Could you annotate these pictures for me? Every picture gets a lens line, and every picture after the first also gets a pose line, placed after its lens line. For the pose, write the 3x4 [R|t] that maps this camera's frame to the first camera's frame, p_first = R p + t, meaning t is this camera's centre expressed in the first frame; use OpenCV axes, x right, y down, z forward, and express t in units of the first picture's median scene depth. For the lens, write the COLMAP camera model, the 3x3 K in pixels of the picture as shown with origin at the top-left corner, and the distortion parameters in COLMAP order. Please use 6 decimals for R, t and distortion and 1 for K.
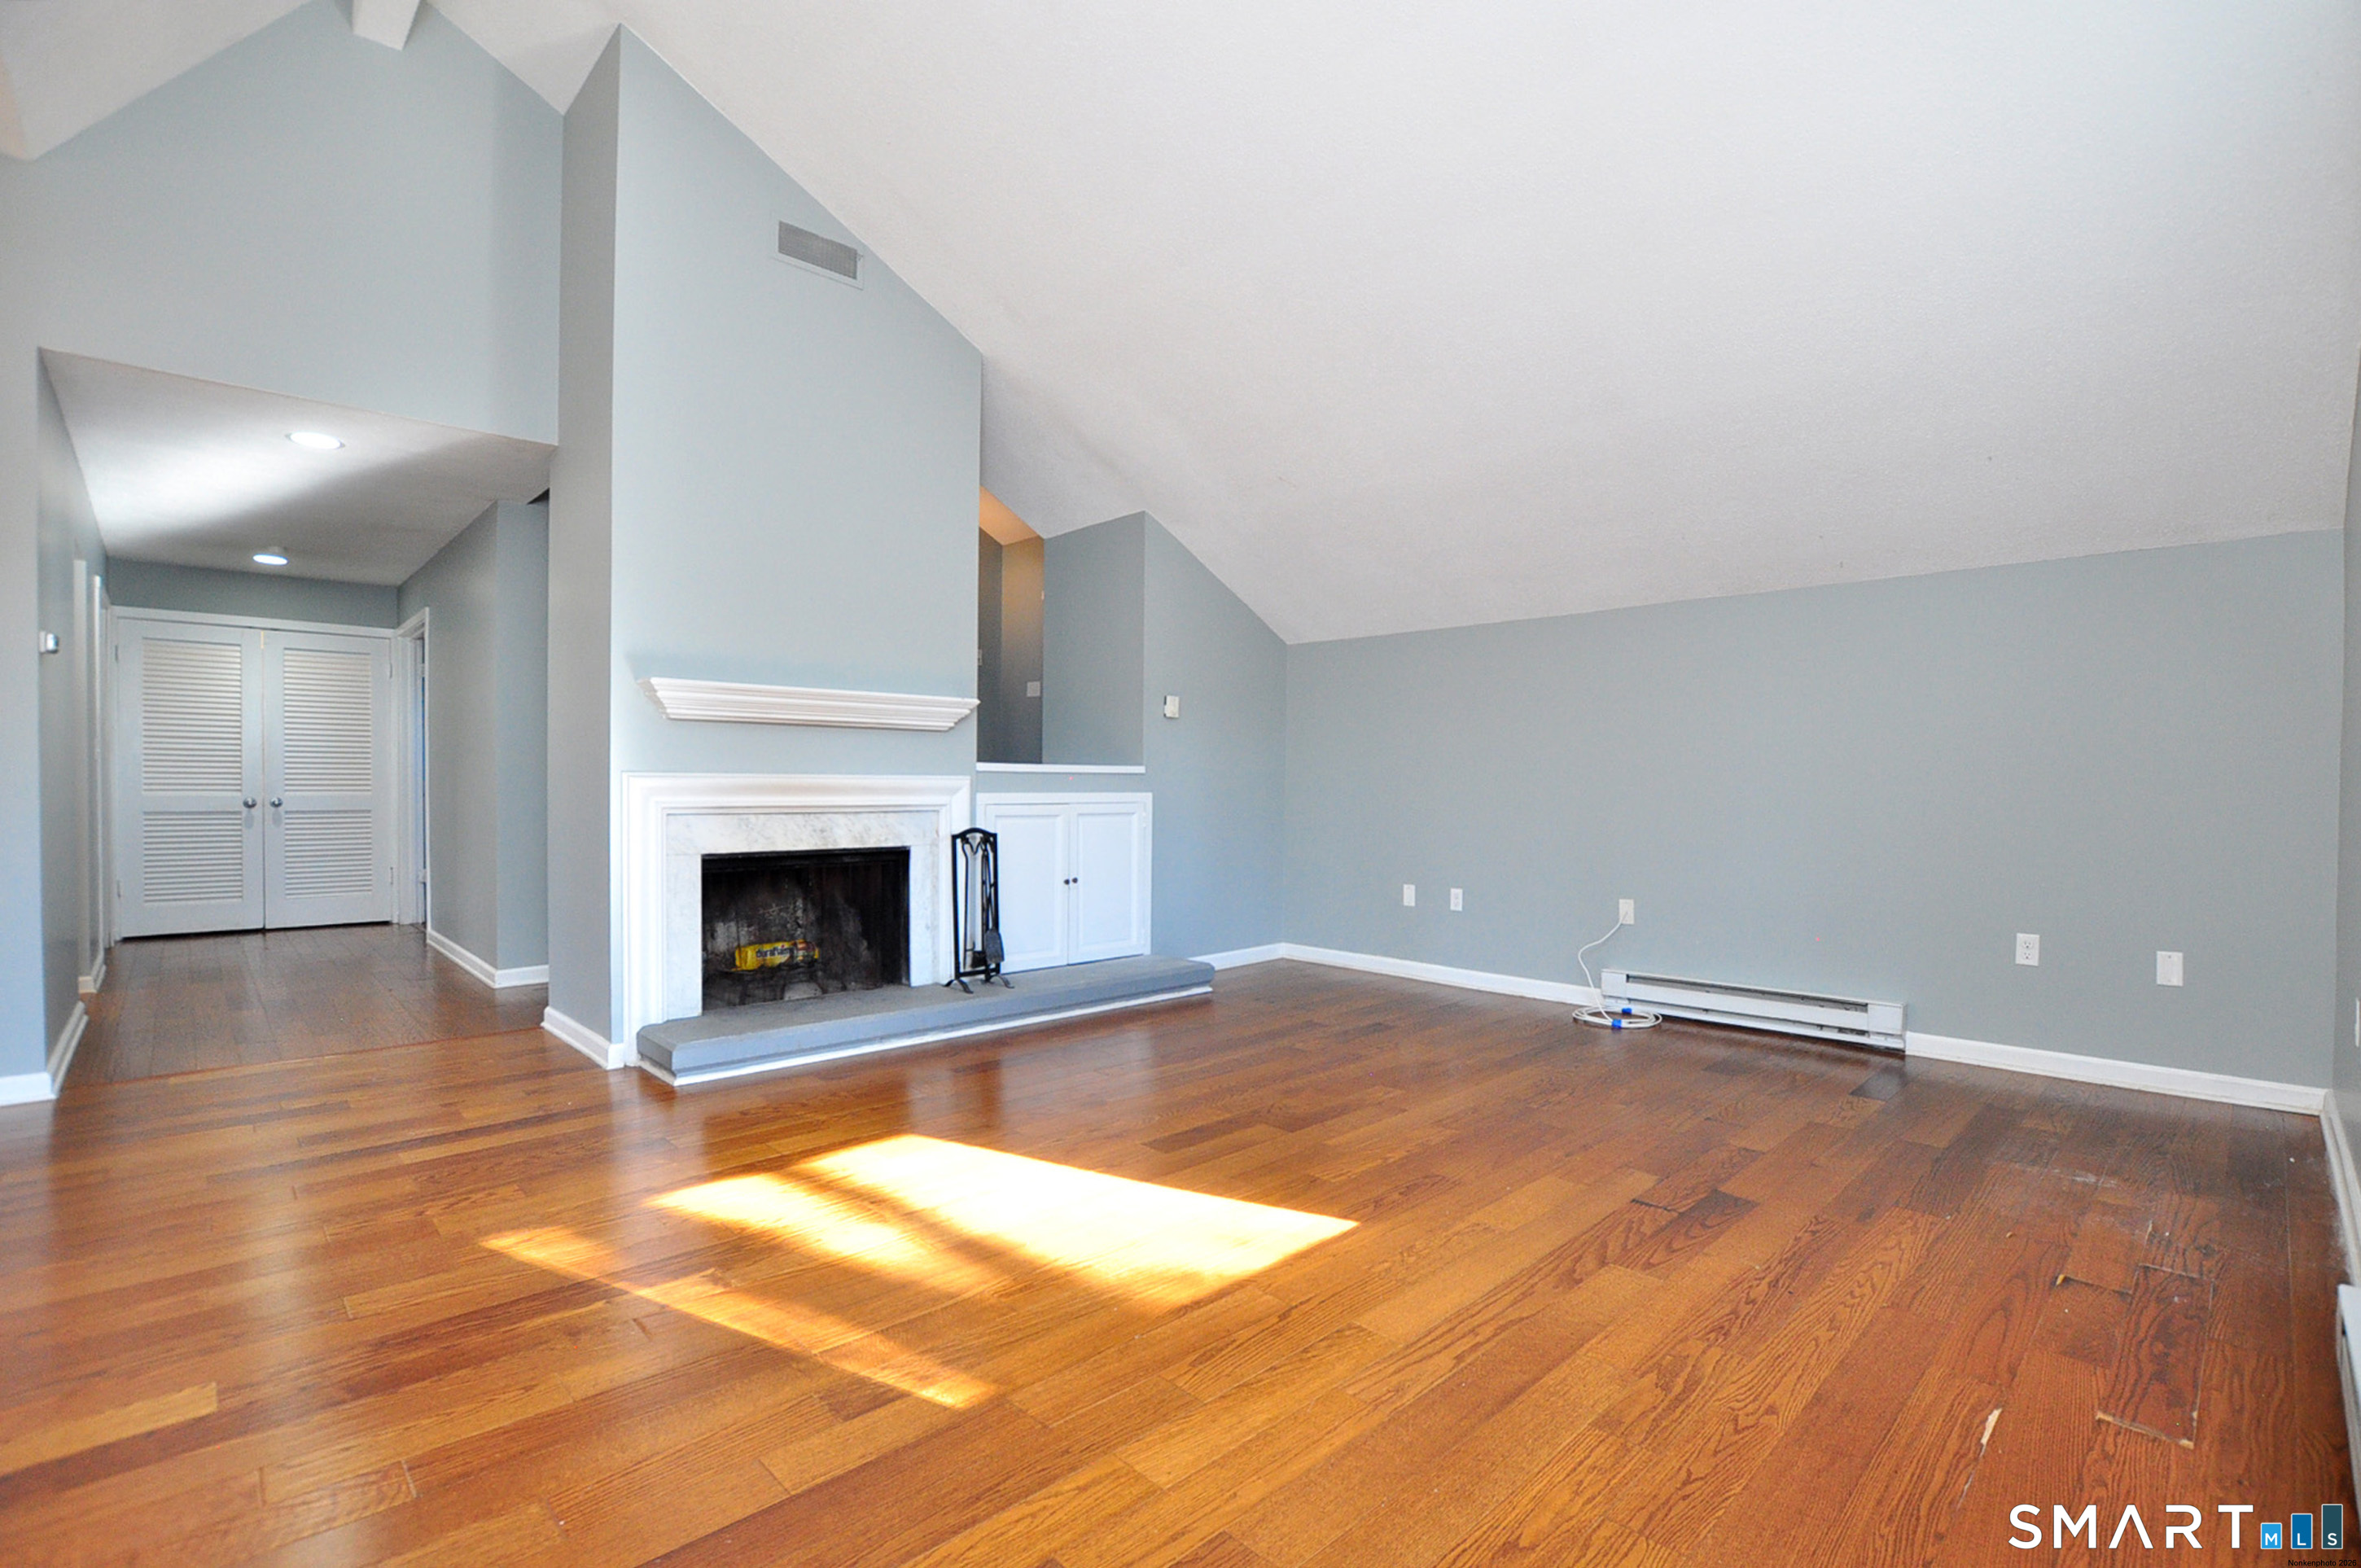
lens RADIAL K [[1047.8, 0, 1229.2], [0, 1047.8, 821.6], [0, 0, 1]] dist [-0.021737, 0.001430]
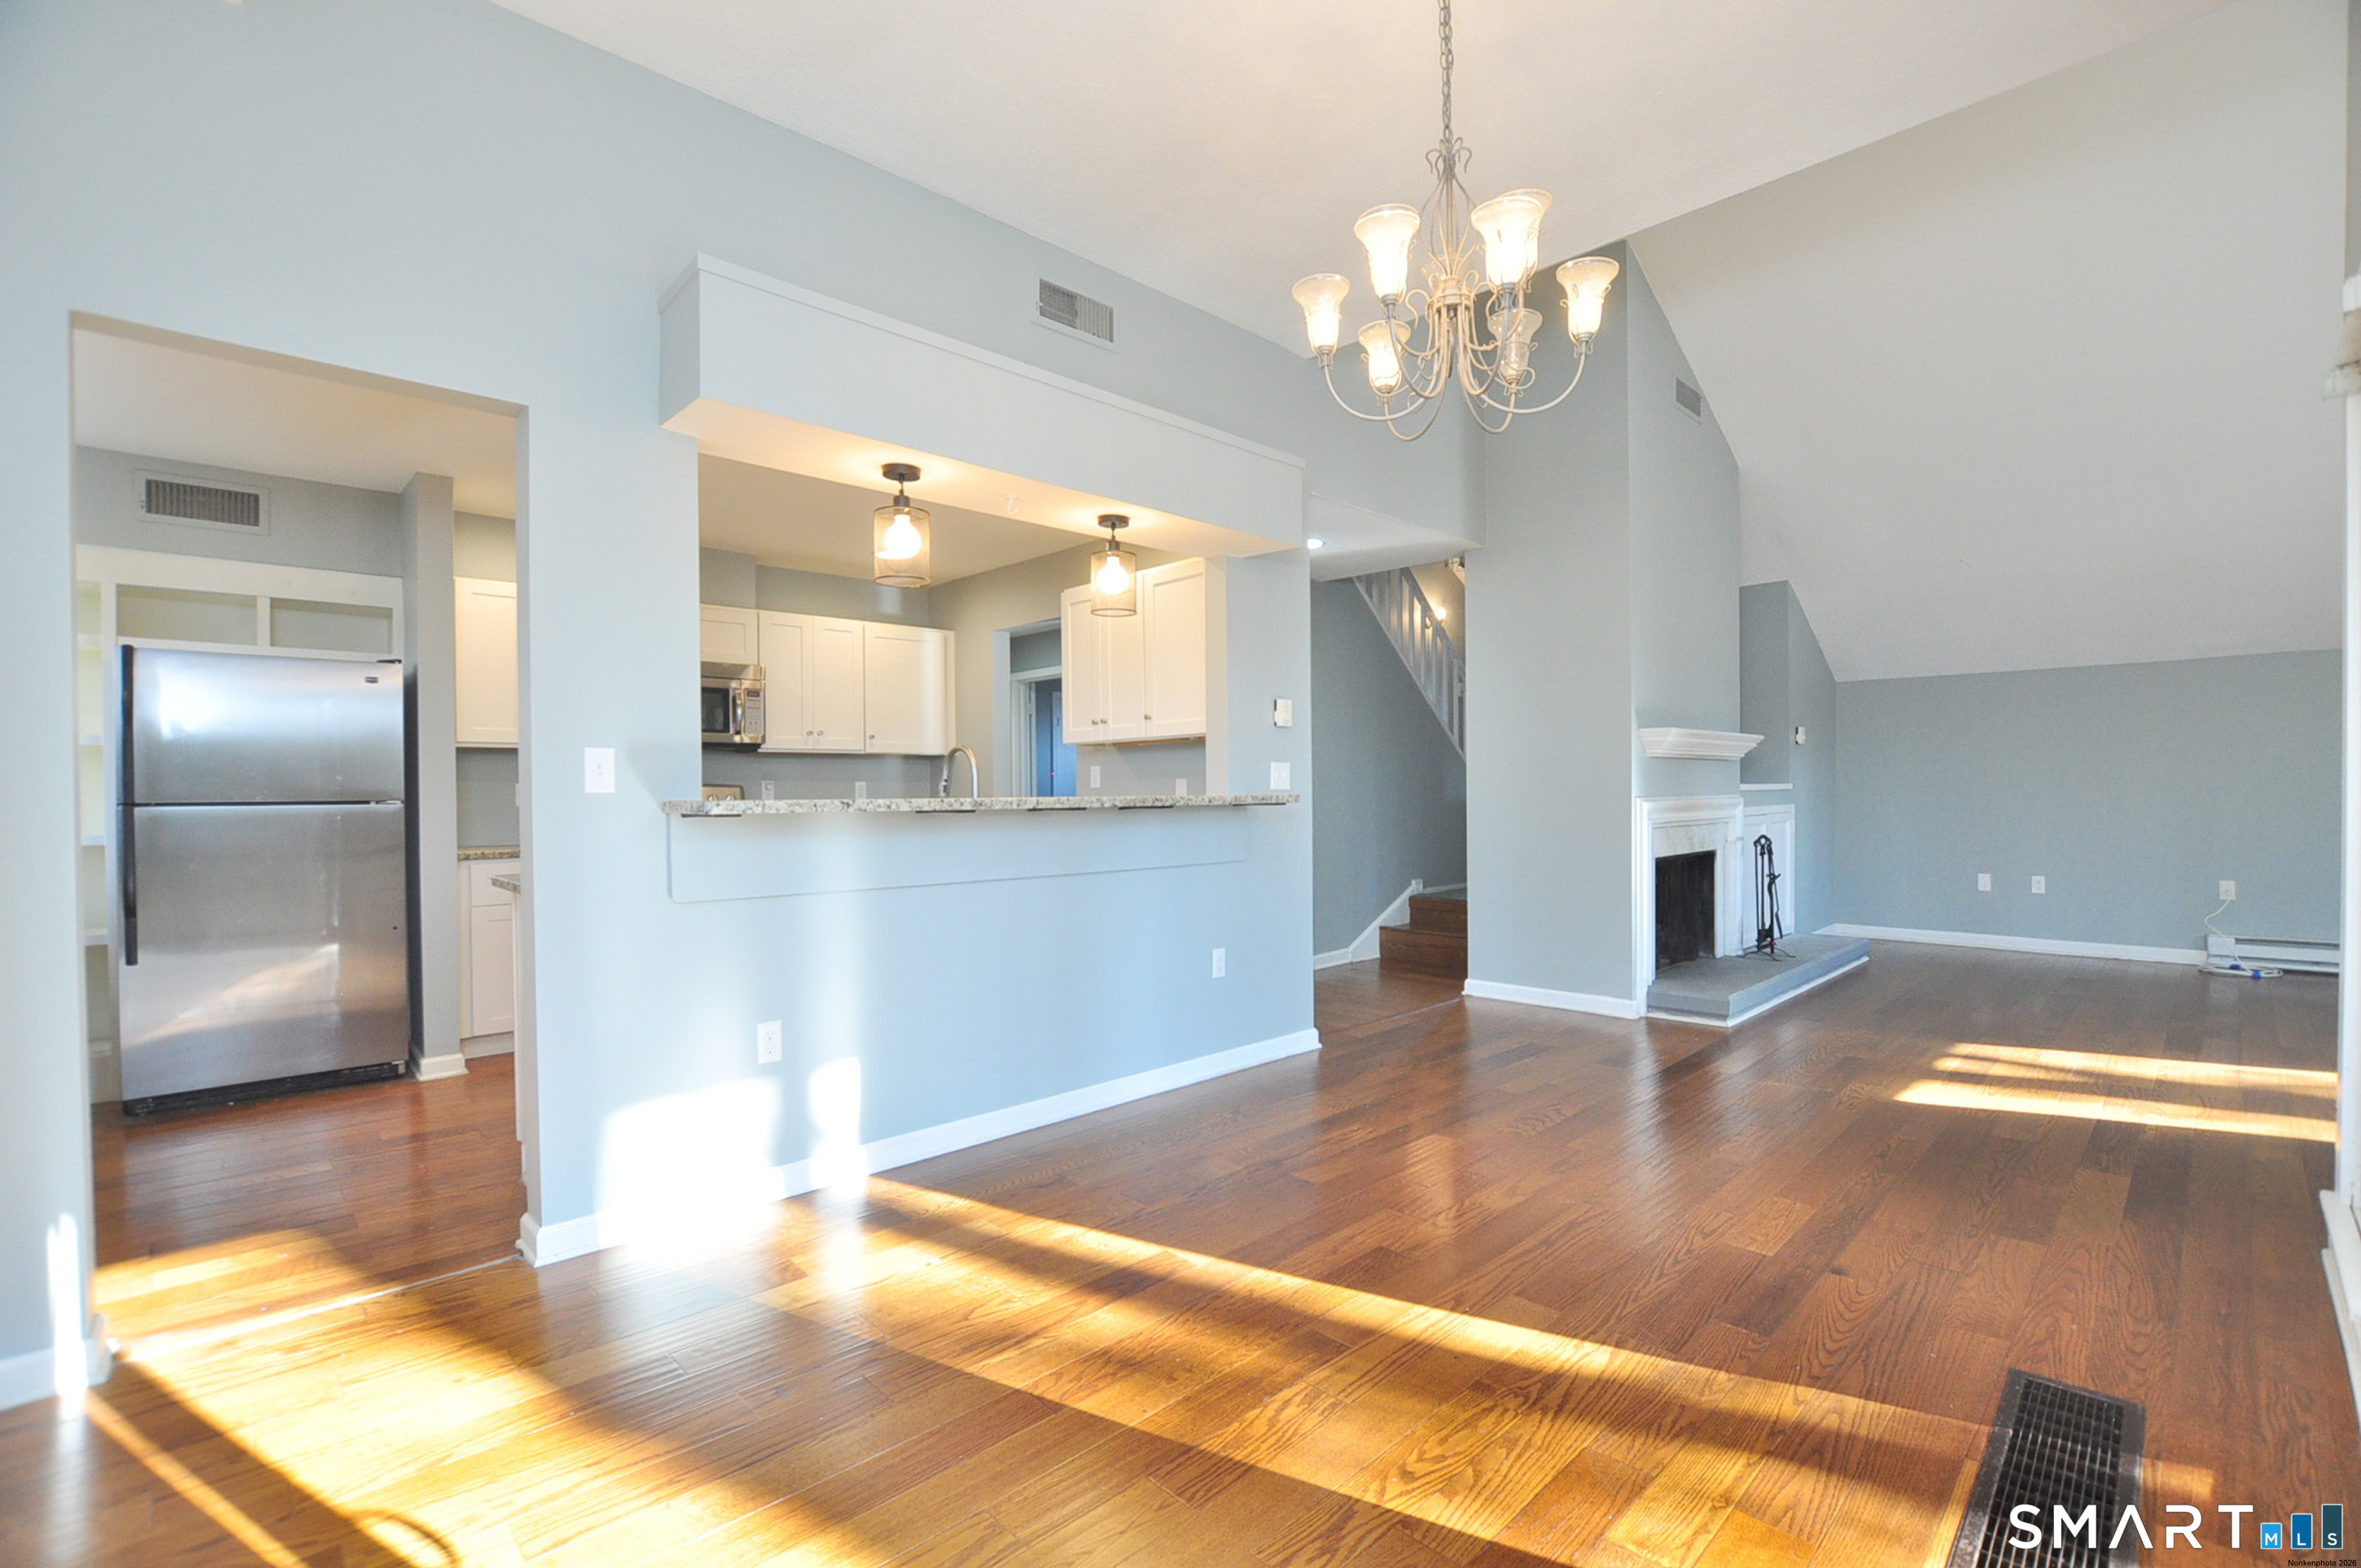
lens RADIAL K [[1047.8, 0, 1186.3], [0, 1047.8, 788.4], [0, 0, 1]] dist [-0.021737, 0.001430]
pose [[0.999846, -0.017555, 0.000317, -0.791373], [0.017555, 0.999187, -0.036288, -0.013966], [0.000321, 0.036288, 0.999341, -0.240208]]
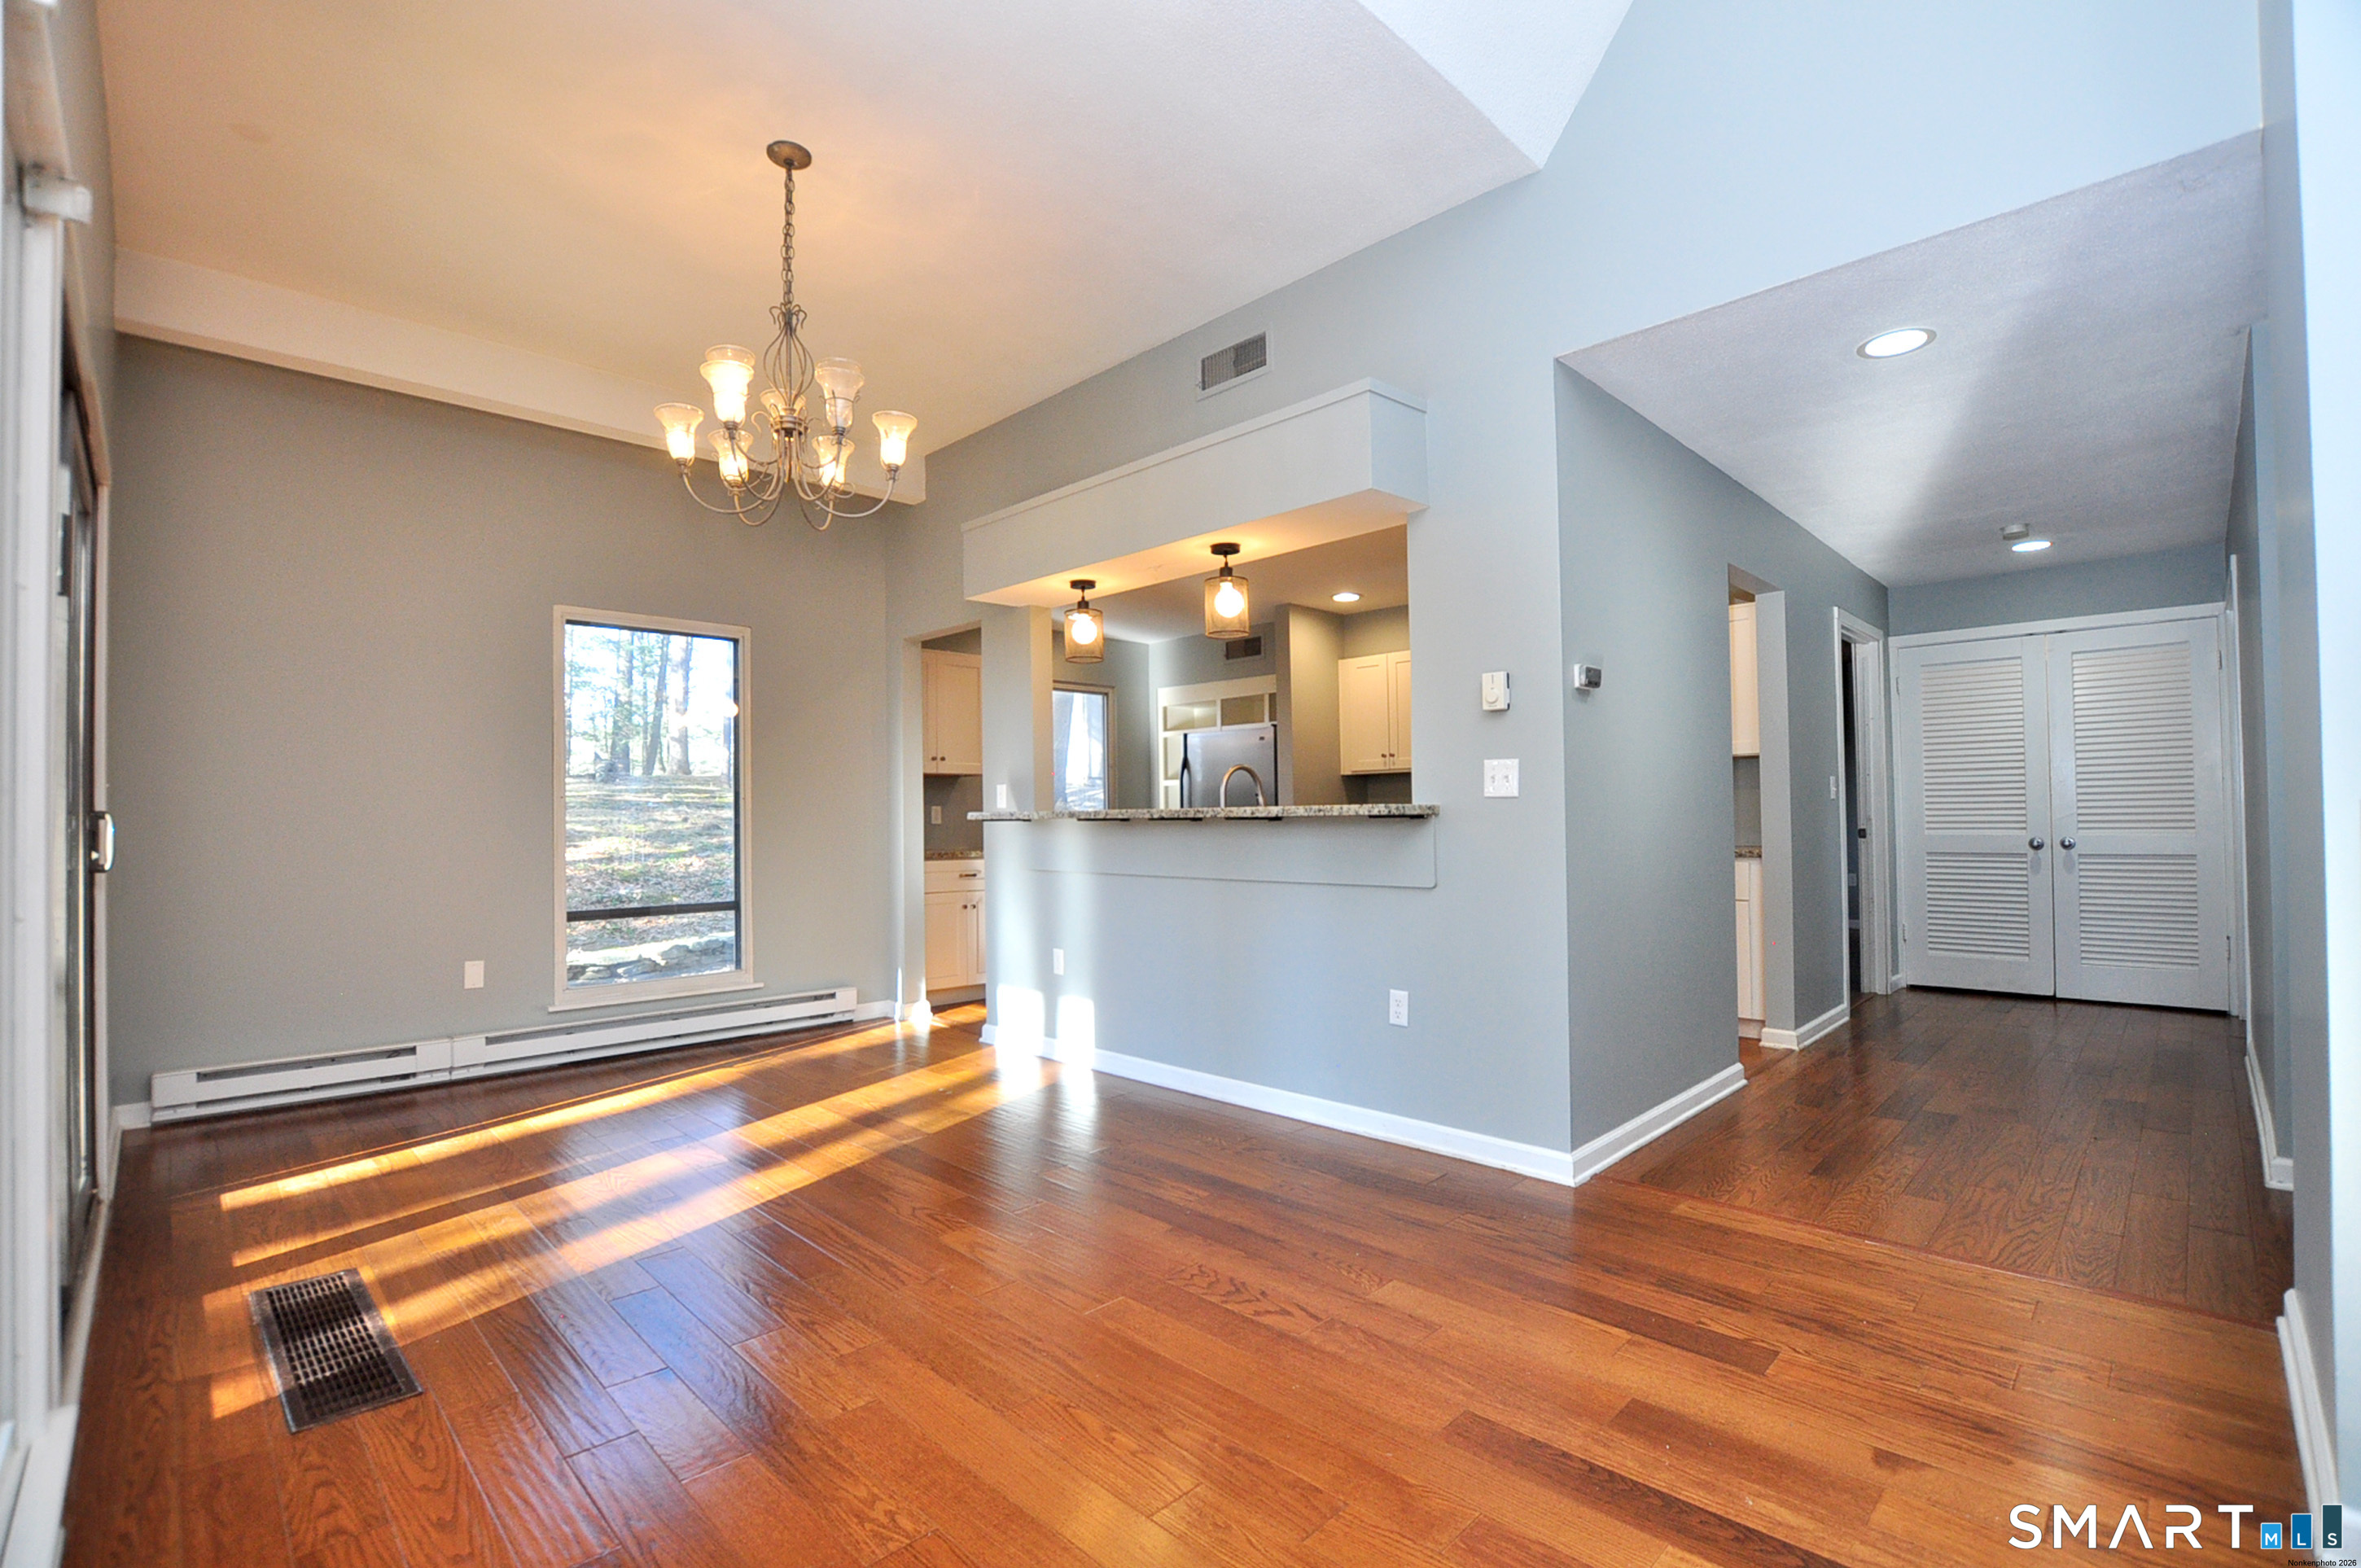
lens RADIAL K [[1047.8, 0, 1177.6], [0, 1047.8, 792.0], [0, 0, 1]] dist [-0.021737, 0.001430]
pose [[-0.003714, -0.034619, -0.999394, -0.140750], [-0.023487, 0.999128, -0.034522, -0.018663], [0.999717, 0.023344, -0.004524, 0.388517]]
